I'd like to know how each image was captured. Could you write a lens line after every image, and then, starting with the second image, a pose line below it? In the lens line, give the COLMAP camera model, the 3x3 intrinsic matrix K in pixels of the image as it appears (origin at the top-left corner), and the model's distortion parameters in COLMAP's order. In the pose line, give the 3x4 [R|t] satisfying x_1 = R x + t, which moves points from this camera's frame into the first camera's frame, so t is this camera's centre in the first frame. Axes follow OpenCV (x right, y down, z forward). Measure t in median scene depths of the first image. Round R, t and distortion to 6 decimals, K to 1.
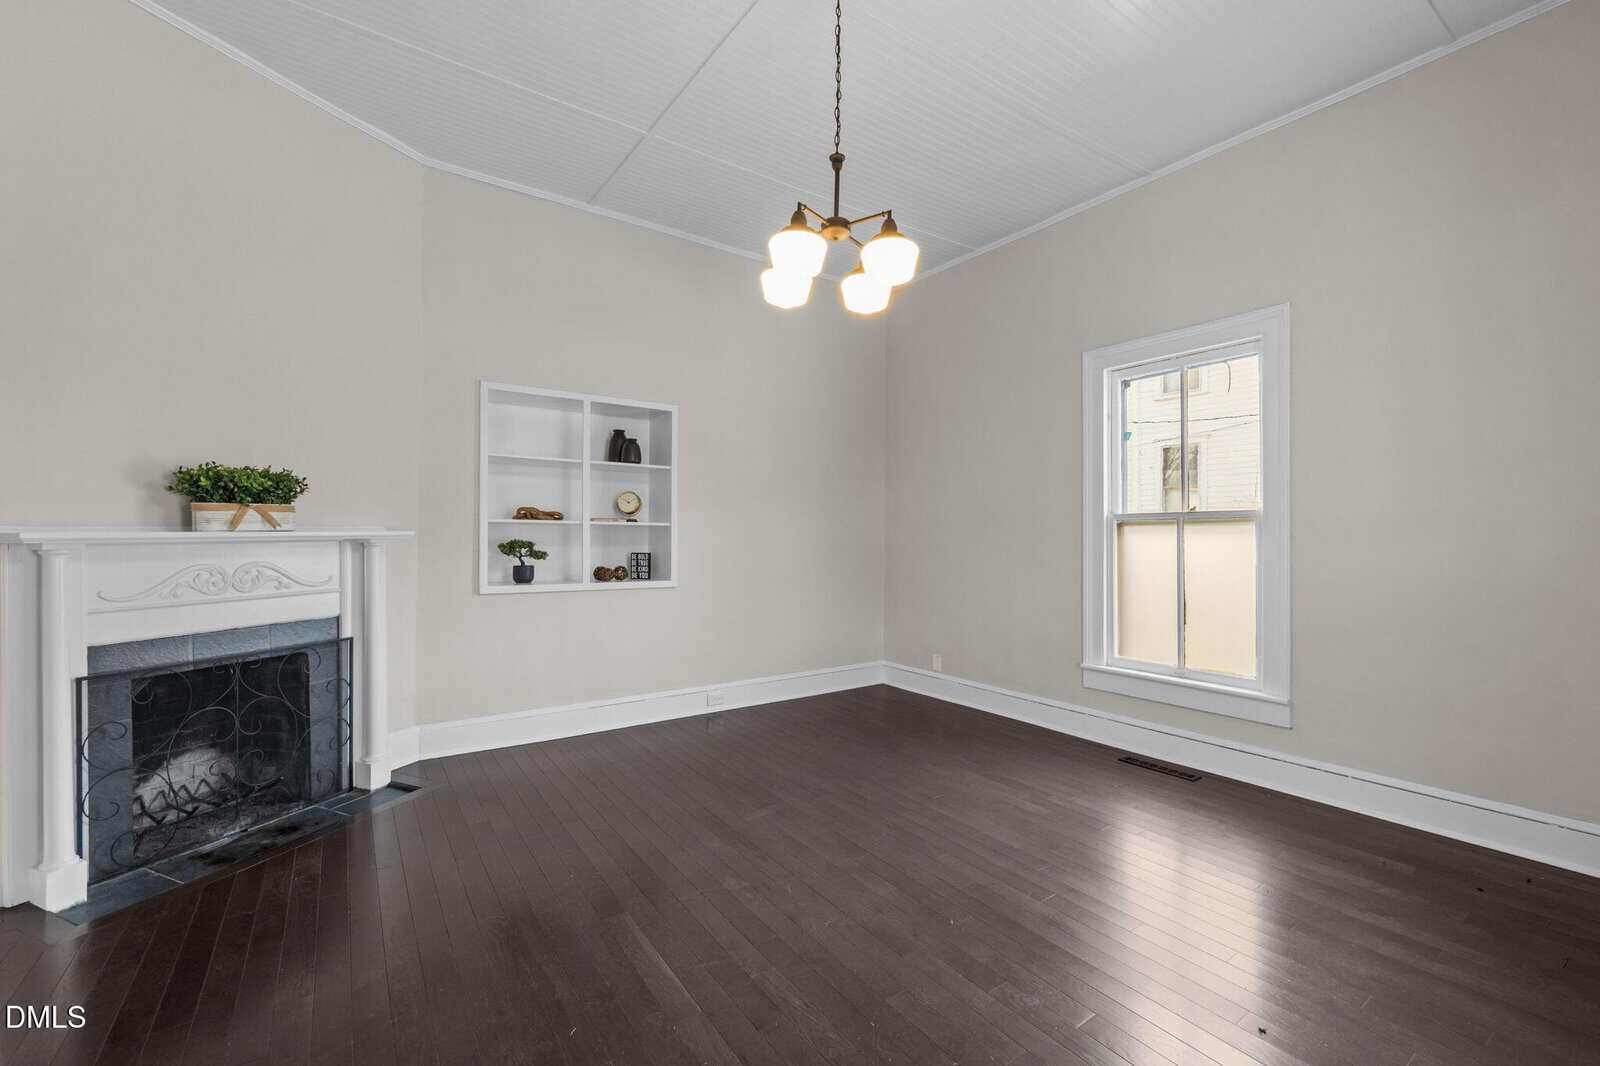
lens RADIAL K [[677.0, 0, 794.0], [0, 677.0, 529.0], [0, 0, 1]] dist [-0.001131, -0.000143]
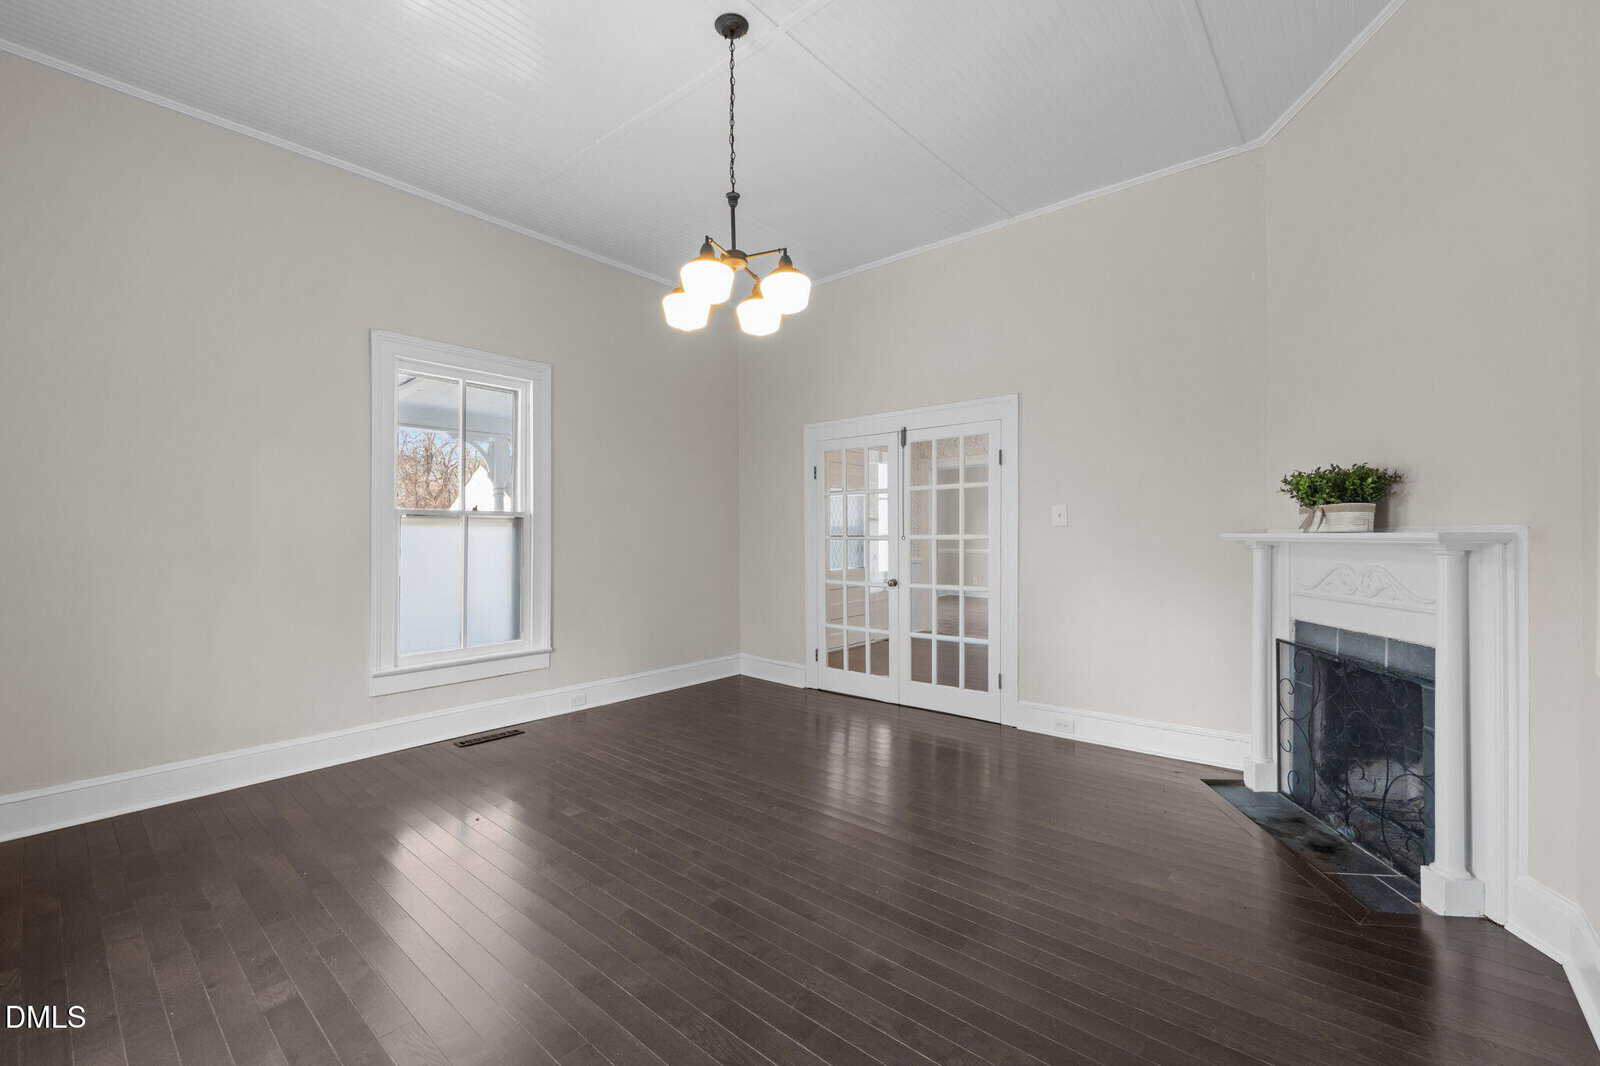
lens RADIAL K [[677.0, 0, 794.0], [0, 677.0, 529.0], [0, 0, 1]] dist [-0.001131, -0.000143]
pose [[-0.970263, 0.002970, -0.242037, 0.233685], [0.005256, 0.999947, -0.008801, 0.002786], [0.241998, -0.009811, -0.970227, 2.067575]]
